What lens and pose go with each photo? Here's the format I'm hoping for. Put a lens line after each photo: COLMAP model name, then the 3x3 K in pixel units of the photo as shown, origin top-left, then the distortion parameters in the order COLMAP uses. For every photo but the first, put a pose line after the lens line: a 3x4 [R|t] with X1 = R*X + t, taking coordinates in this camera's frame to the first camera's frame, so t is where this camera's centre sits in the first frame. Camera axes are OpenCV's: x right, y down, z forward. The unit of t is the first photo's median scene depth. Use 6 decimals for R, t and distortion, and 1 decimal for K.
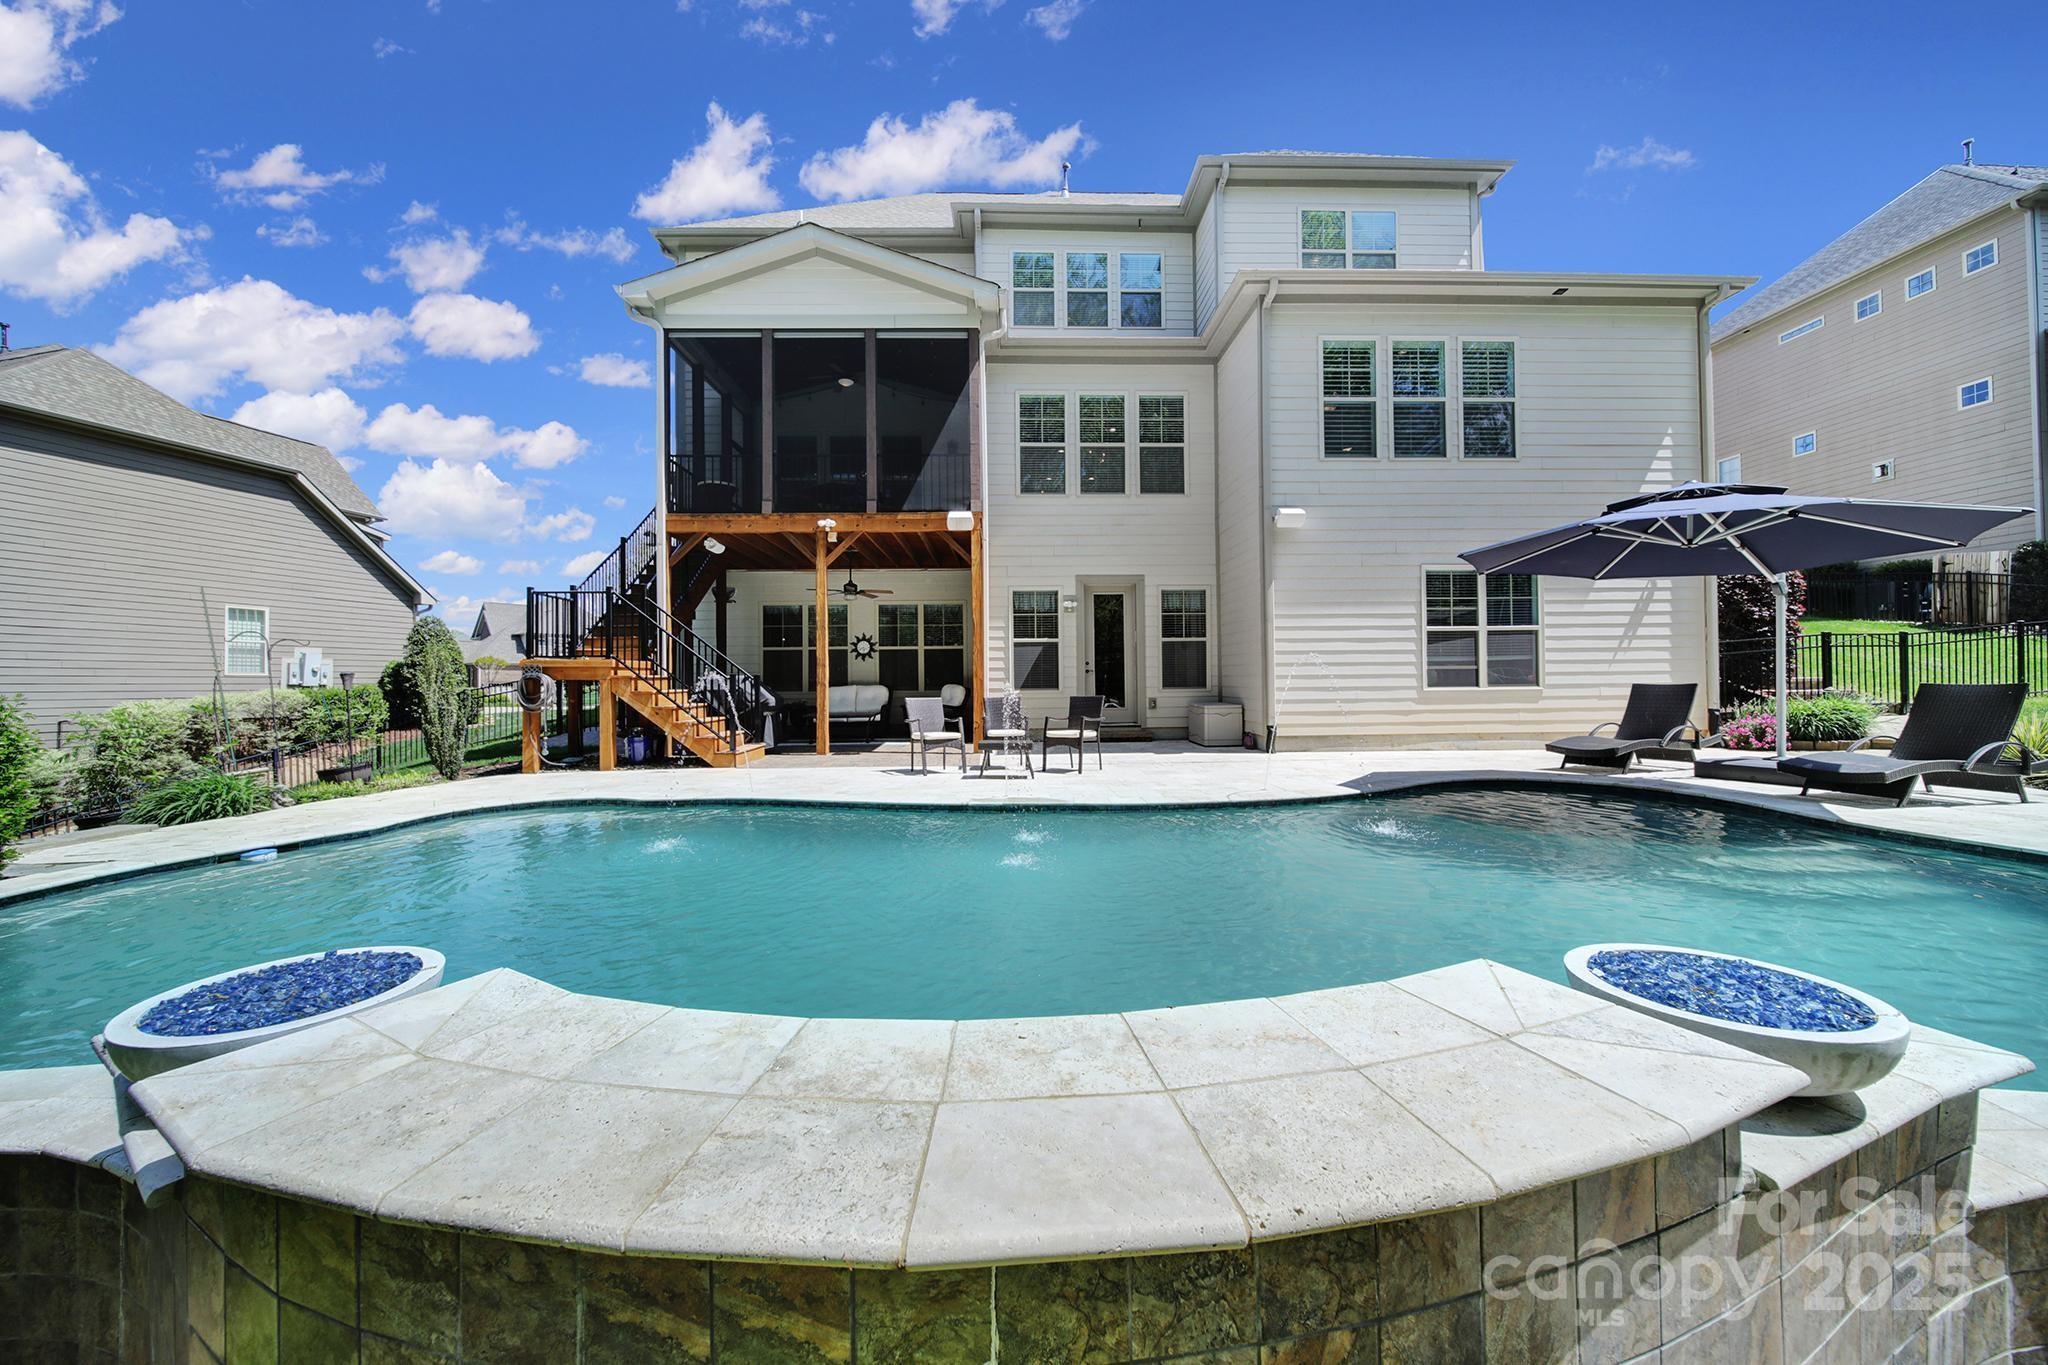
lens RADIAL K [[719.7, 0, 1025.9], [0, 719.7, 678.1], [0, 0, 1]] dist [0.002902, 0.000127]
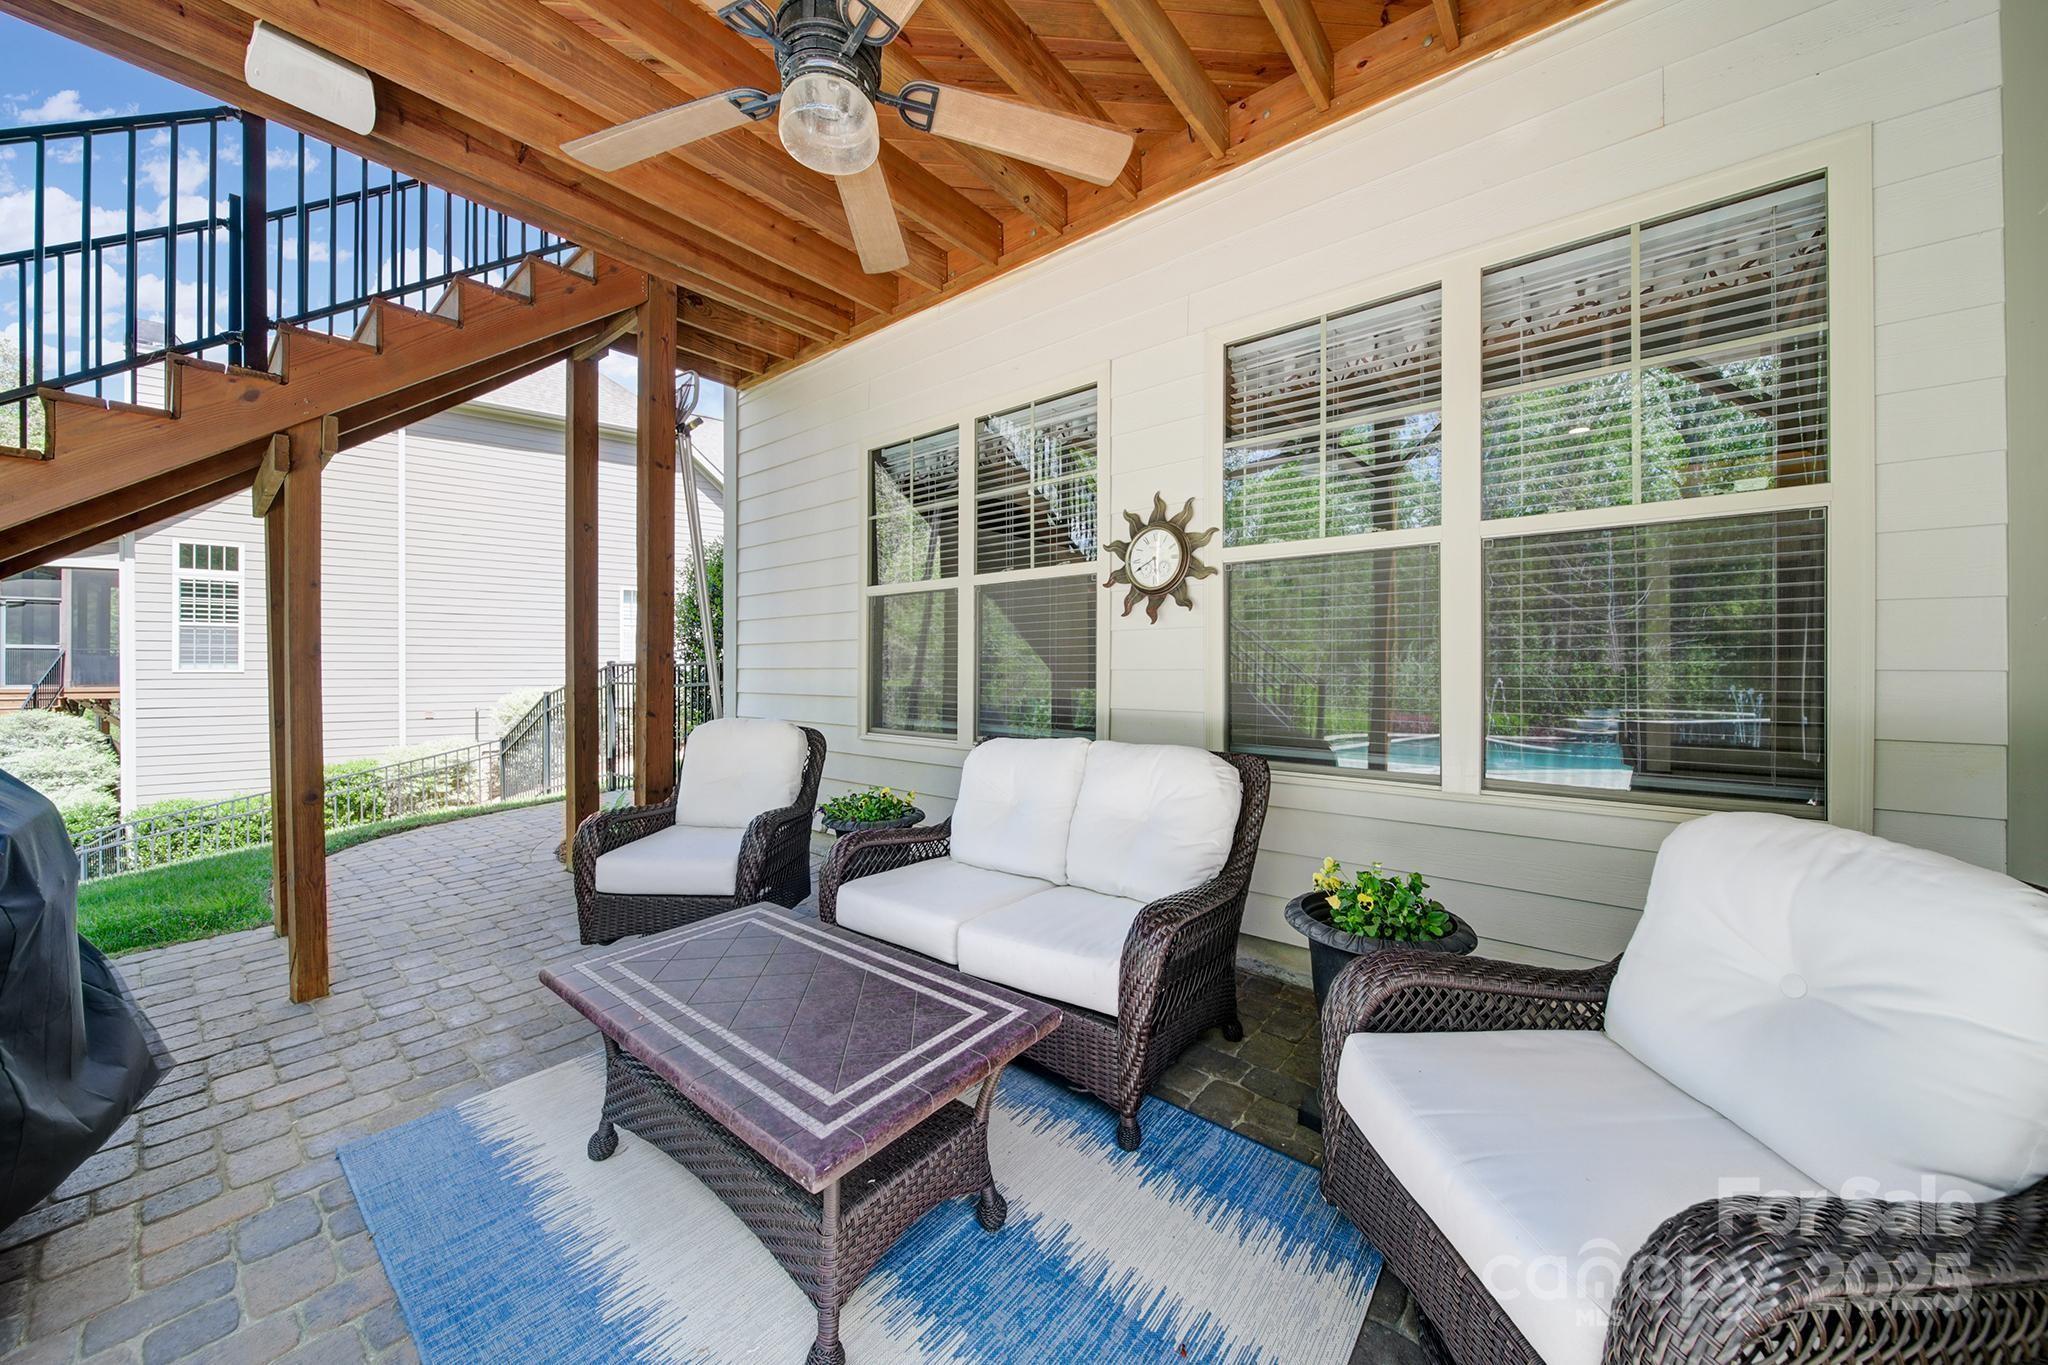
lens RADIAL K [[719.7, 0, 1027.5], [0, 719.7, 664.1], [0, 0, 1]] dist [0.002902, 0.000127]
pose [[0.758713, 0.008076, -0.651376, -0.112348], [-0.003046, 0.999956, 0.008849, -0.012595], [0.651418, -0.004729, 0.758704, 0.808617]]
